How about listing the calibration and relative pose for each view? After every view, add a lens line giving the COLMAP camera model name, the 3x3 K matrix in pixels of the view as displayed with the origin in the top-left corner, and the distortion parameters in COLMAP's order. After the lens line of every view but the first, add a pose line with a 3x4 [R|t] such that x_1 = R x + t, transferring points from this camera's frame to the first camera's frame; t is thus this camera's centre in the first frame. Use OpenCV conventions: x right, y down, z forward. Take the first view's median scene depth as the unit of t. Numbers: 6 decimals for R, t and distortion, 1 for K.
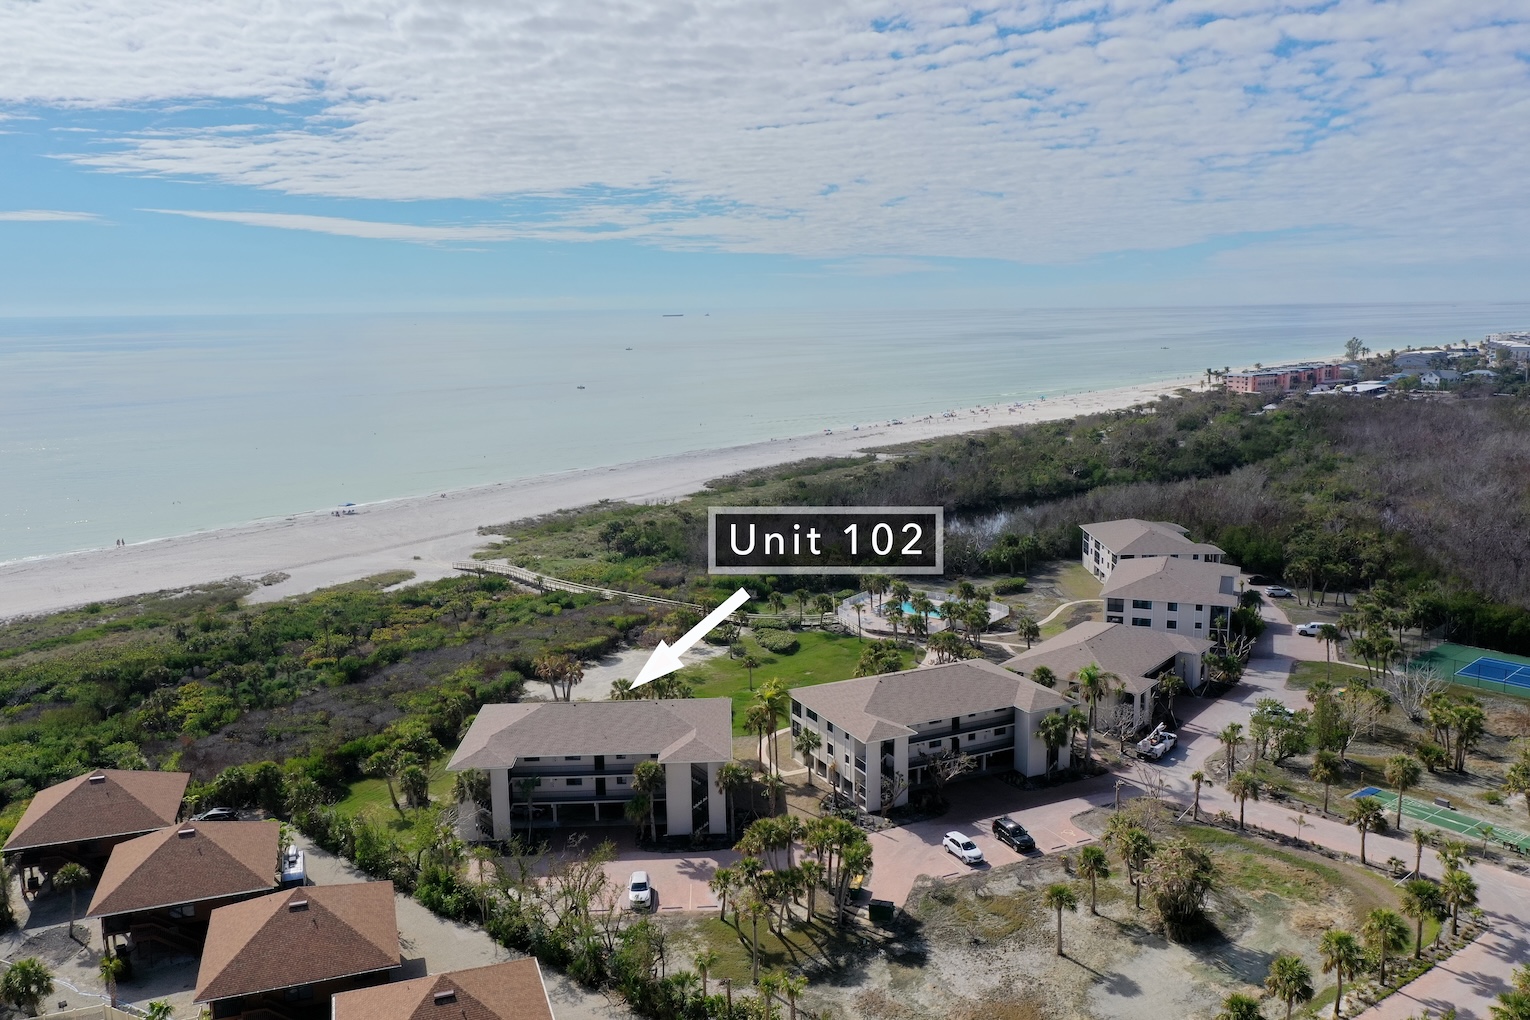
lens RADIAL K [[1233.0, 0, 765.0], [0, 1233.0, 510.0], [0, 0, 1]] dist [0.010717, -0.006285]
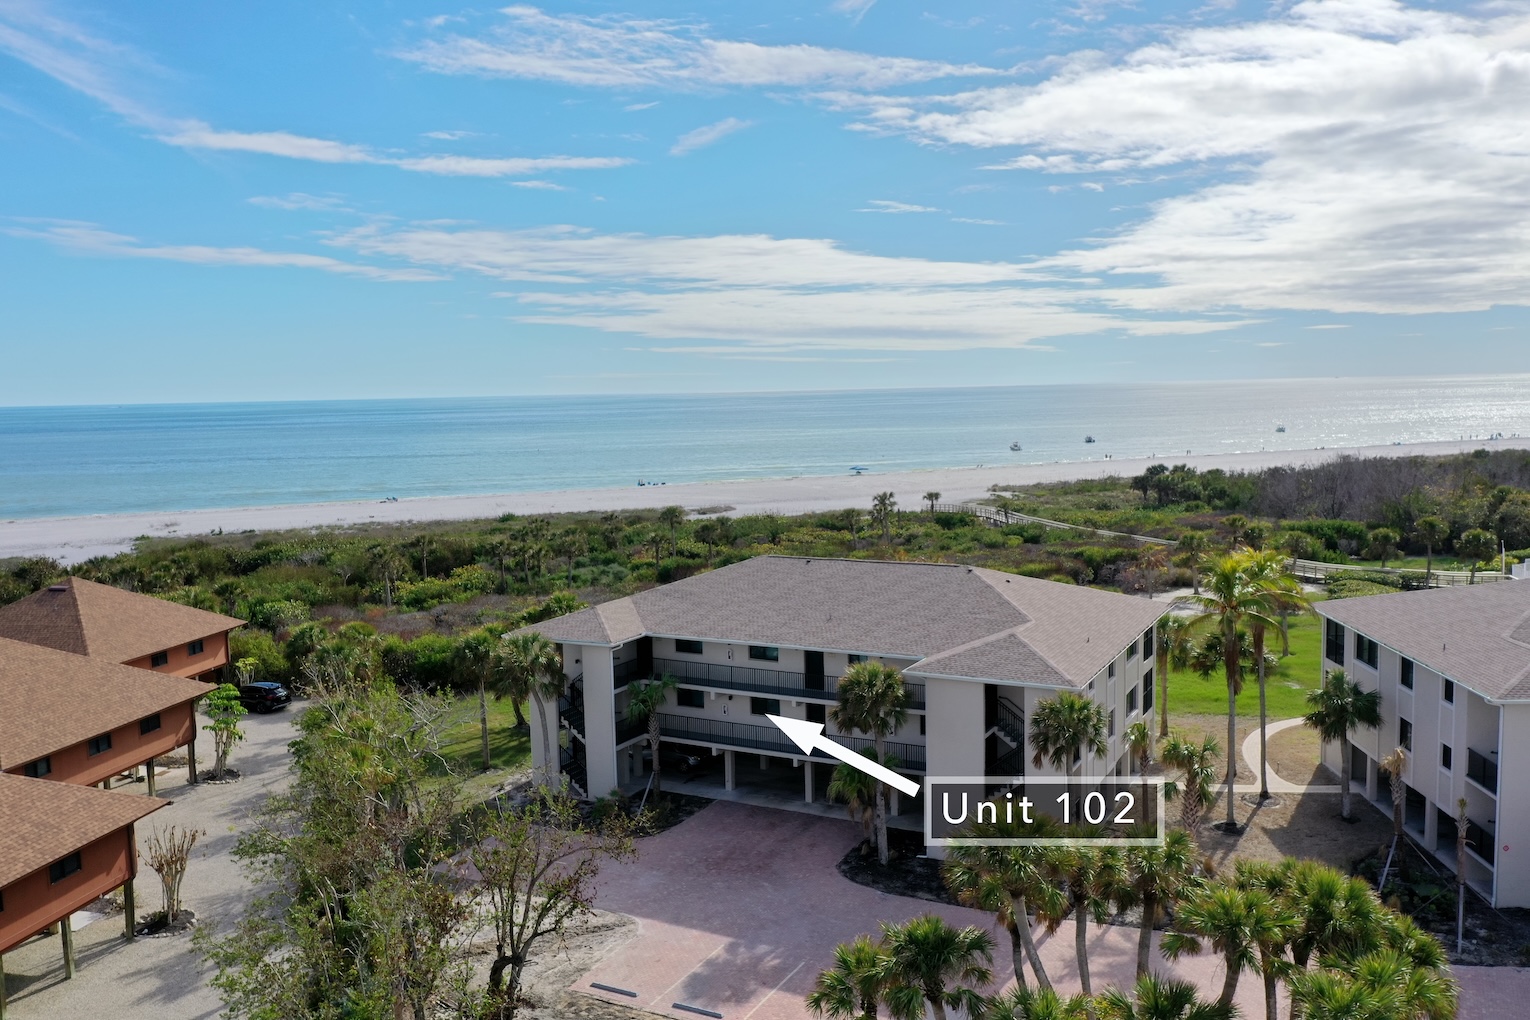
lens RADIAL K [[1223.5, 0, 771.2], [0, 1223.5, 540.4], [0, 0, 1]] dist [0.018336, -0.008552]
pose [[0.866674, 0.056898, -0.495620, 0.055995], [-0.074792, 0.997066, -0.016321, 0.125752], [0.493237, 0.051214, 0.868386, 0.456478]]
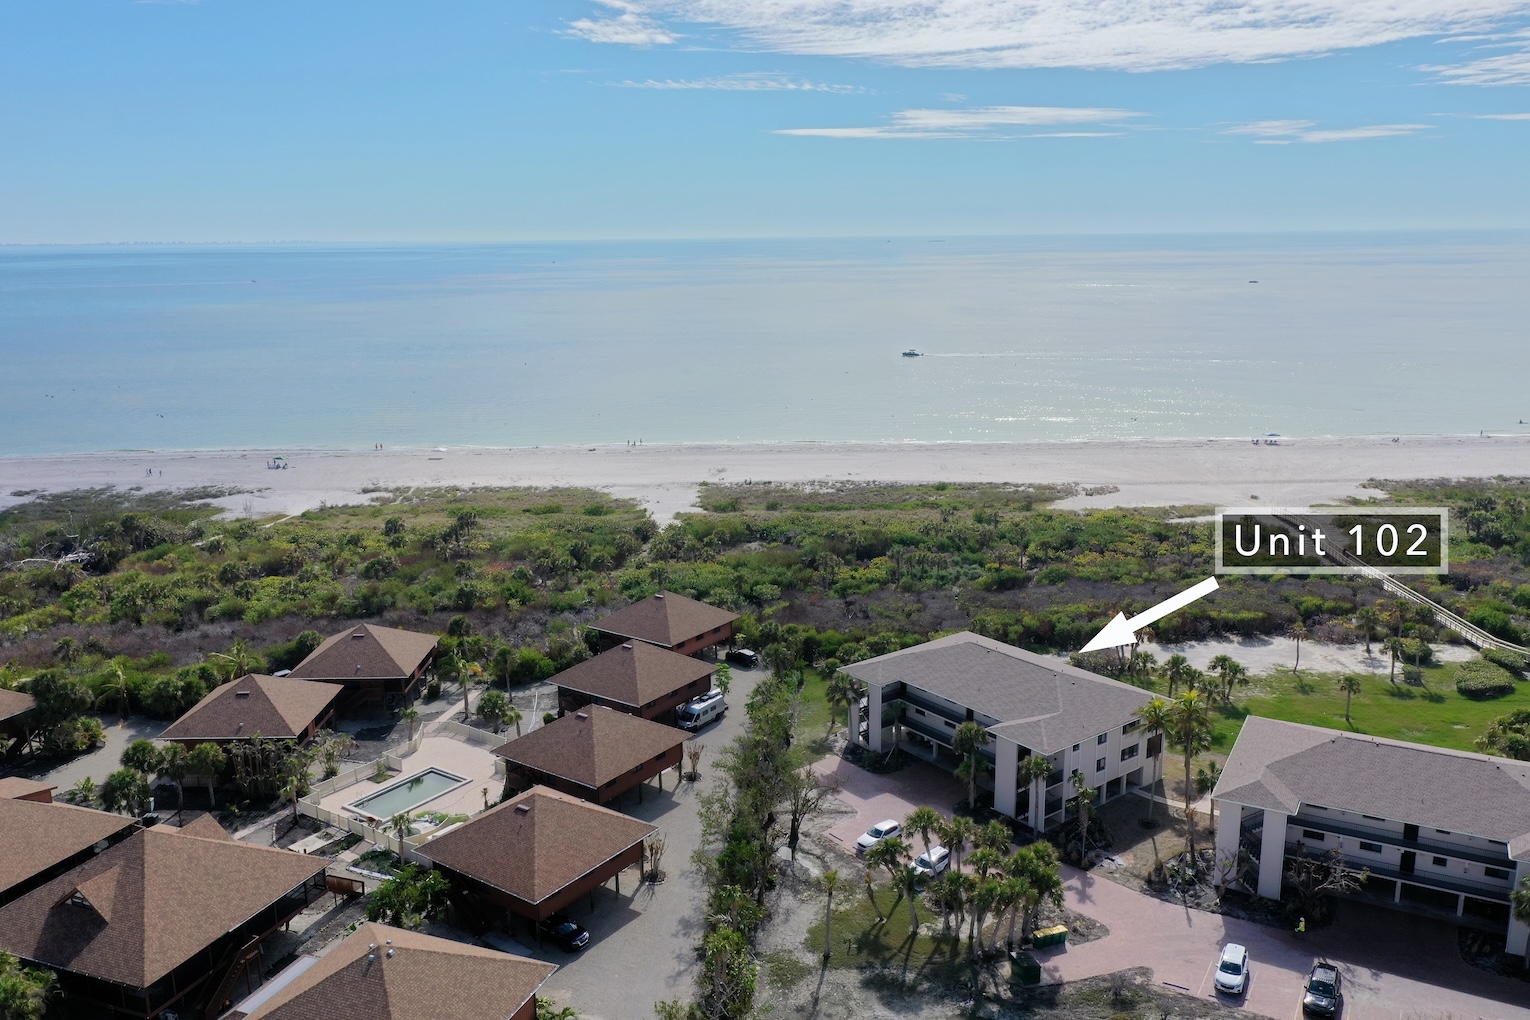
lens RADIAL K [[1220.3, 0, 765.0], [0, 1220.3, 510.0], [0, 0, 1]] dist [0.011395, -0.007229]
pose [[0.575463, 0.187093, -0.796140, 0.384719], [-0.131254, 0.981990, 0.135895, -0.045665], [0.807226, 0.026295, 0.589656, 0.232864]]
